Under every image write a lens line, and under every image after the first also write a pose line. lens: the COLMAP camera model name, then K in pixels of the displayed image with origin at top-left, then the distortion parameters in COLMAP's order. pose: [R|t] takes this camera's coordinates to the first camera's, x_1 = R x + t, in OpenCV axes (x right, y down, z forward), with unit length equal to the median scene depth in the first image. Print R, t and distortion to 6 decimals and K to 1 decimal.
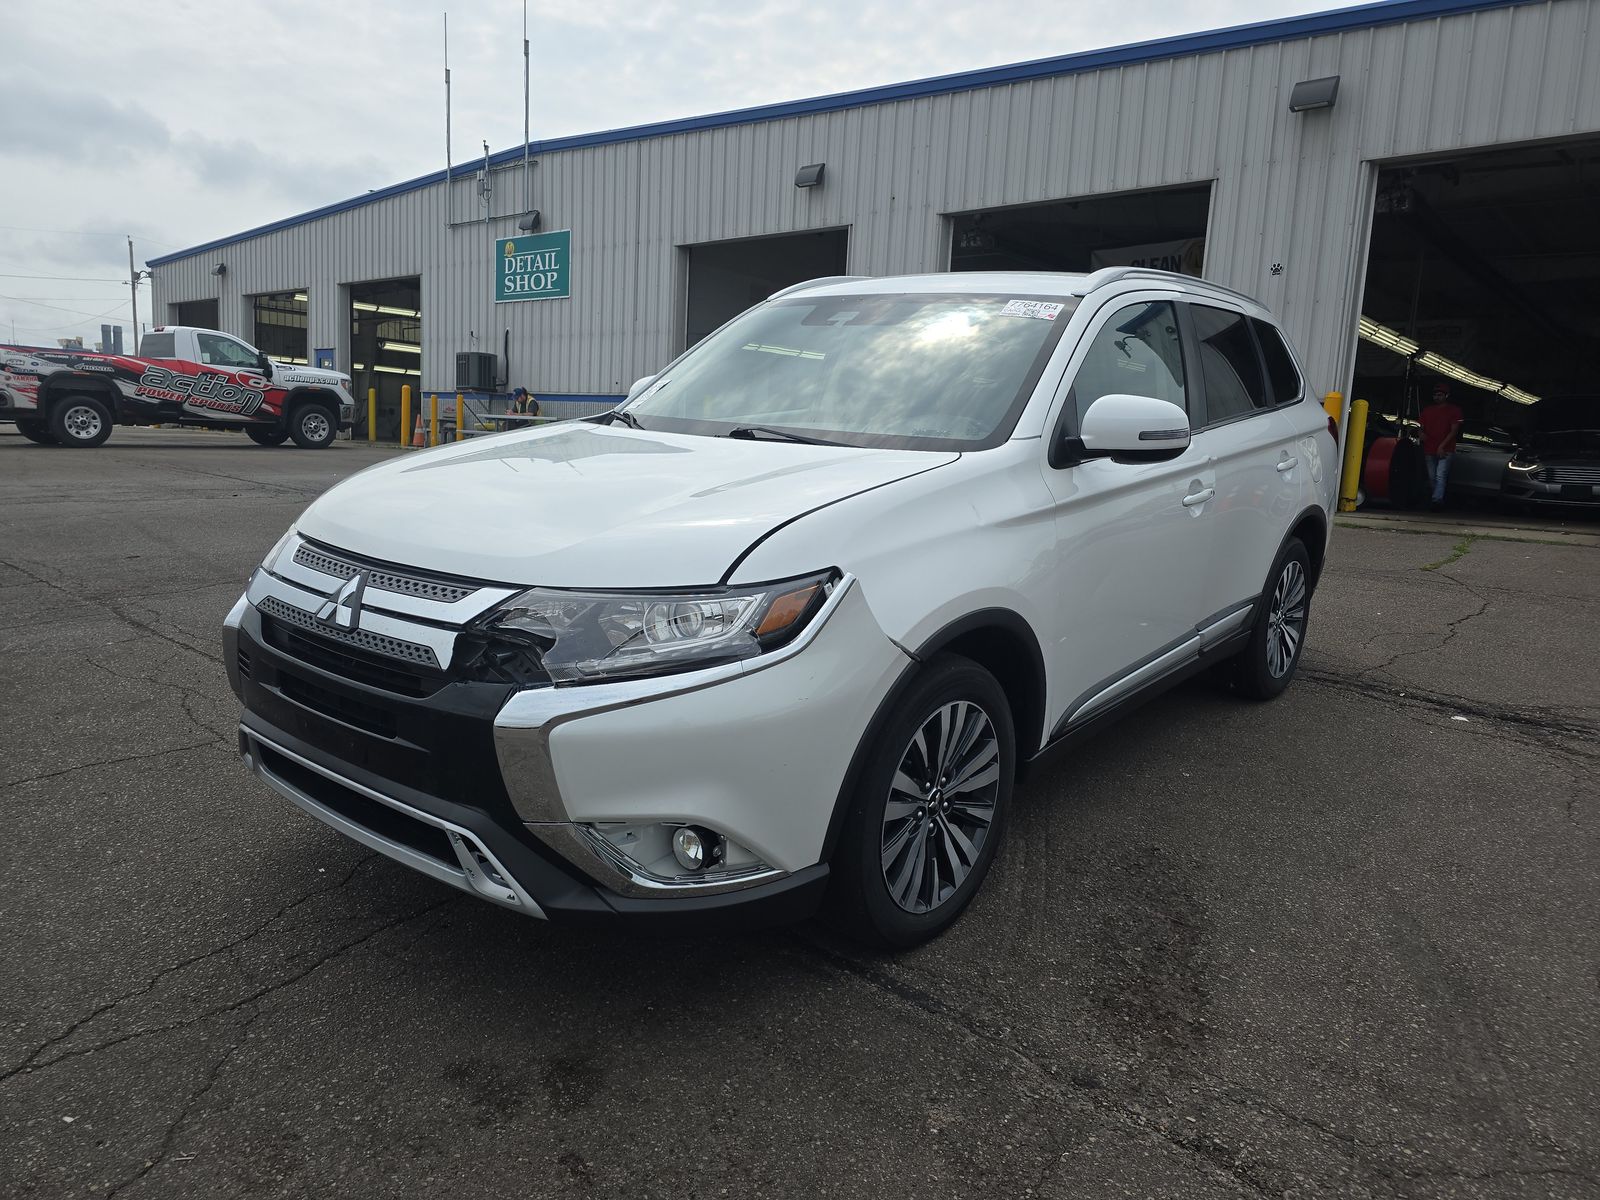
lens RADIAL K [[1107.8, 0, 852.1], [0, 1107.8, 615.6], [0, 0, 1]] dist [0.013601, 0.001427]
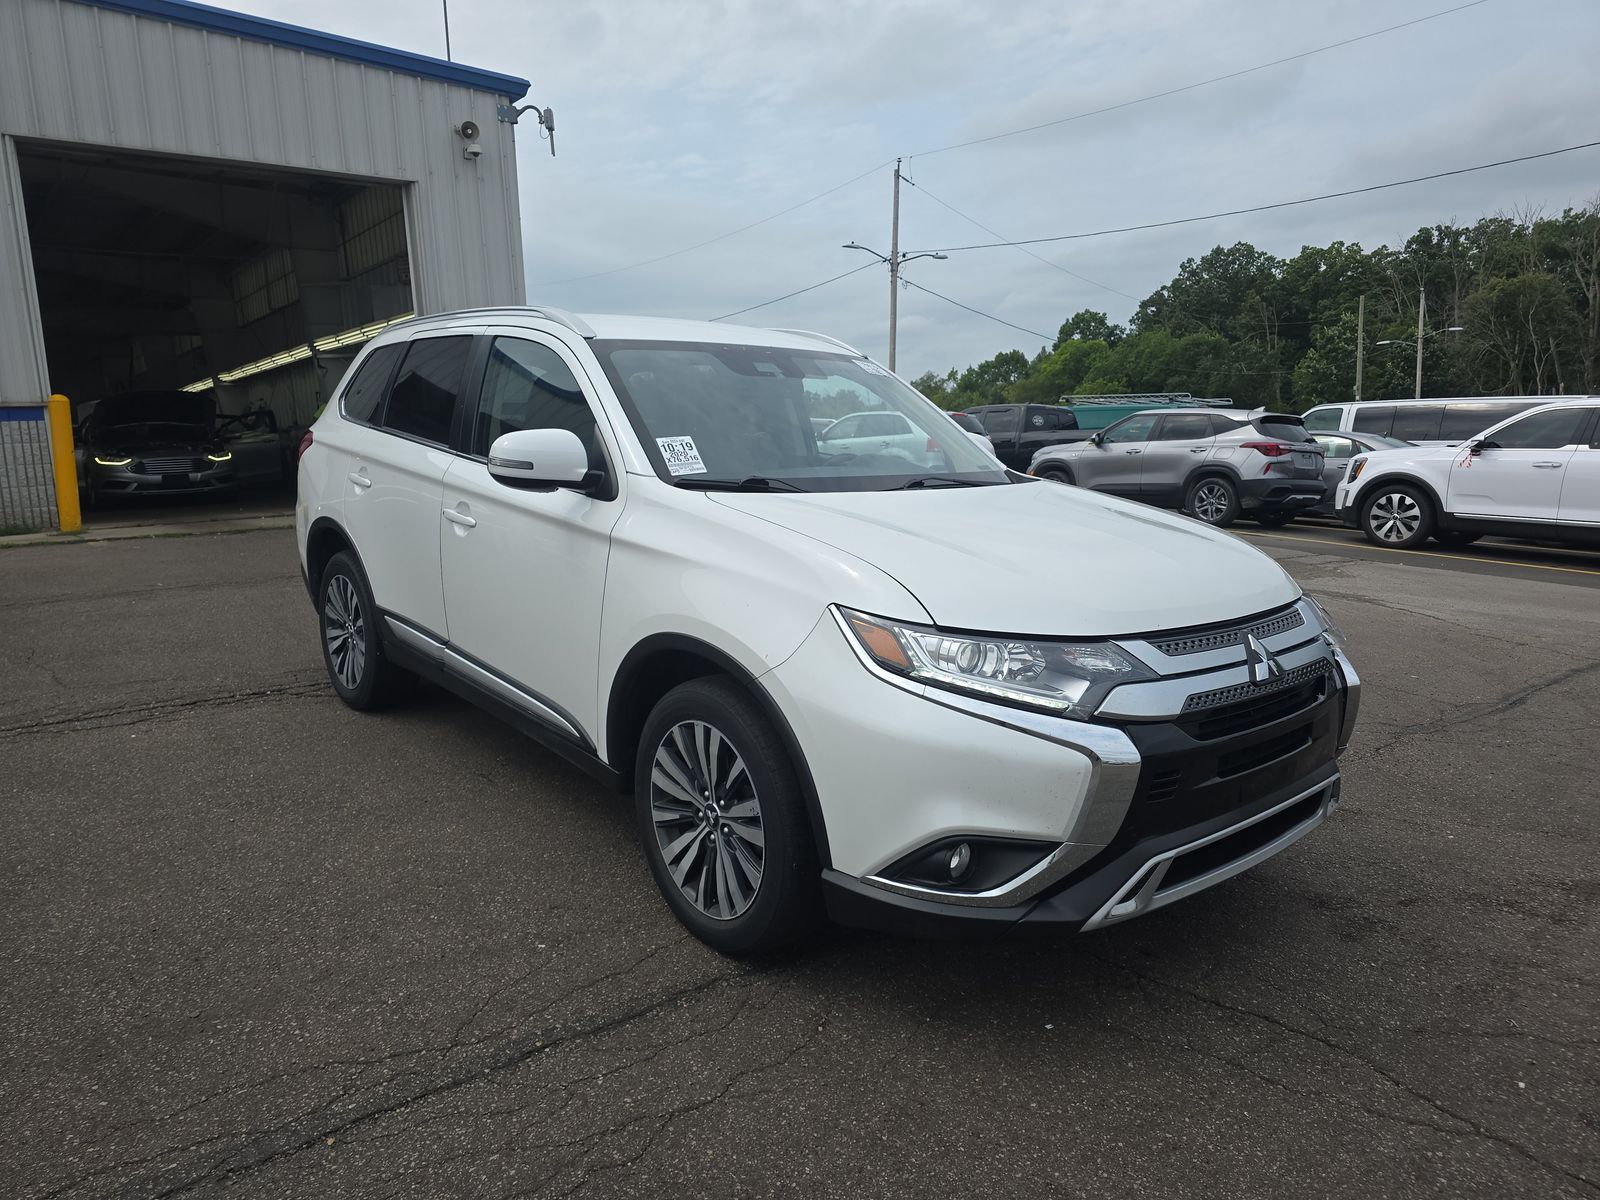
lens RADIAL K [[1089.5, 0, 807.7], [0, 1089.5, 591.6], [0, 0, 1]] dist [0.041739, -0.035889]
pose [[0.162981, -0.195095, 0.967148, -1.006592], [0.190508, 0.968030, 0.163169, -0.220234], [-0.968062, 0.157656, 0.194938, 0.764996]]
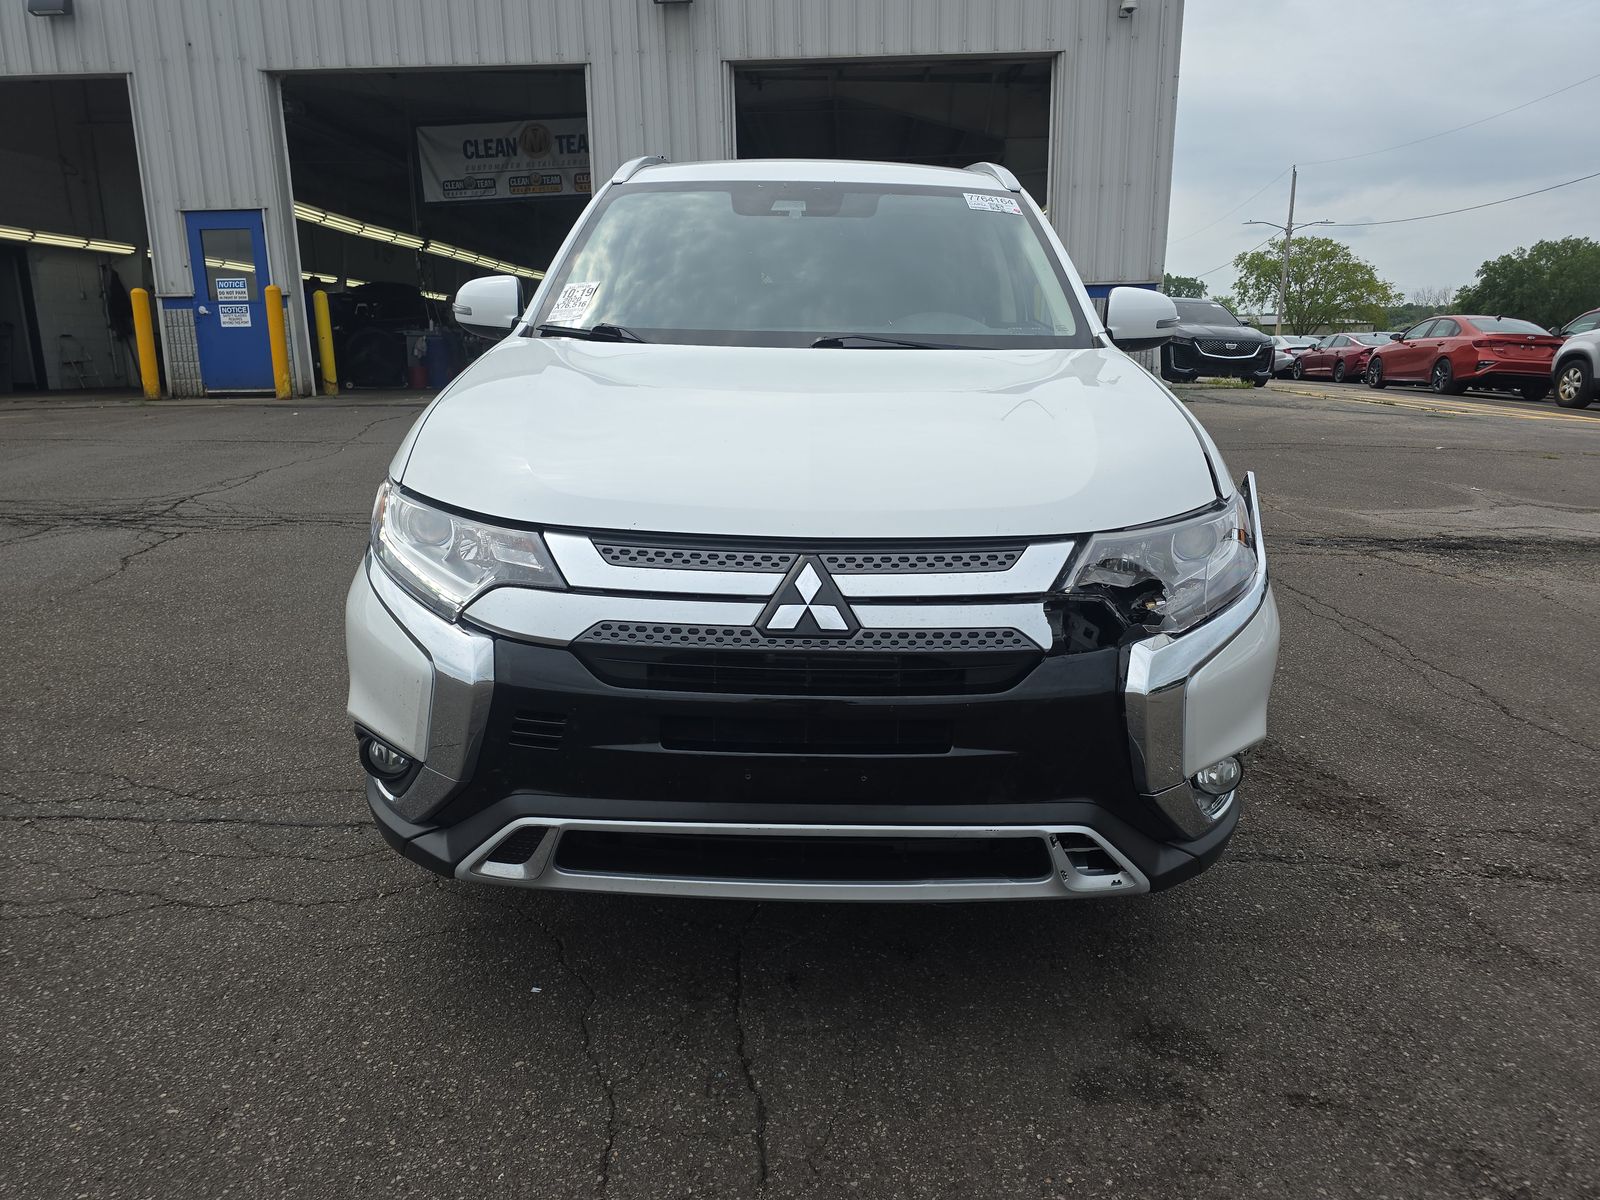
lens RADIAL K [[1089.5, 0, 807.7], [0, 1089.5, 591.6], [0, 0, 1]] dist [0.041739, -0.035889]
pose [[0.775543, -0.191918, 0.601416, -0.562638], [0.143386, 0.981322, 0.128249, -0.070732], [-0.614796, -0.013227, 0.788575, 0.262627]]
